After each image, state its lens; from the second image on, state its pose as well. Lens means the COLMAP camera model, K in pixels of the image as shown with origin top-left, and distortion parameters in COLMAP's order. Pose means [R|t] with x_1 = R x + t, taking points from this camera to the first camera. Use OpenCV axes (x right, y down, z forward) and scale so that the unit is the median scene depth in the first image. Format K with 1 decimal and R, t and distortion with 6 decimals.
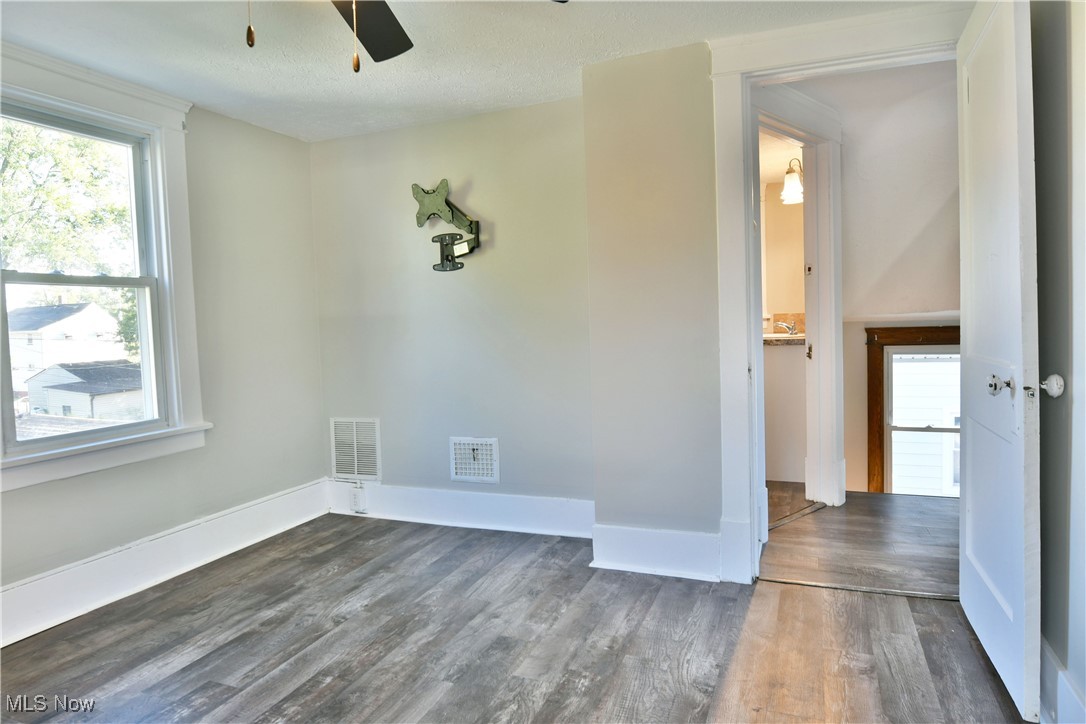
lens RADIAL K [[656.4, 0, 540.4], [0, 656.4, 362.8], [0, 0, 1]] dist [-0.014476, -0.003641]
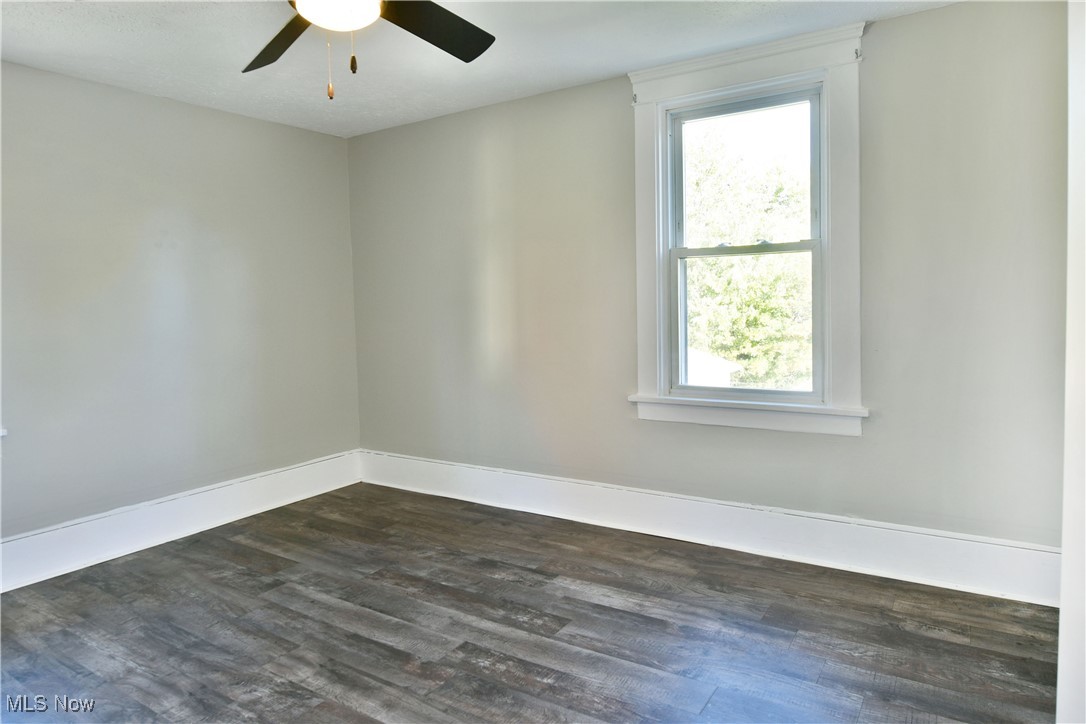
lens RADIAL K [[653.6, 0, 544.5], [0, 653.6, 338.2], [0, 0, 1]] dist [-0.017033, -0.001288]
pose [[-0.169104, 0.094121, -0.981094, 0.436358], [-0.034148, 0.994273, 0.101271, -0.081689], [0.985006, 0.050628, -0.164922, 0.884830]]
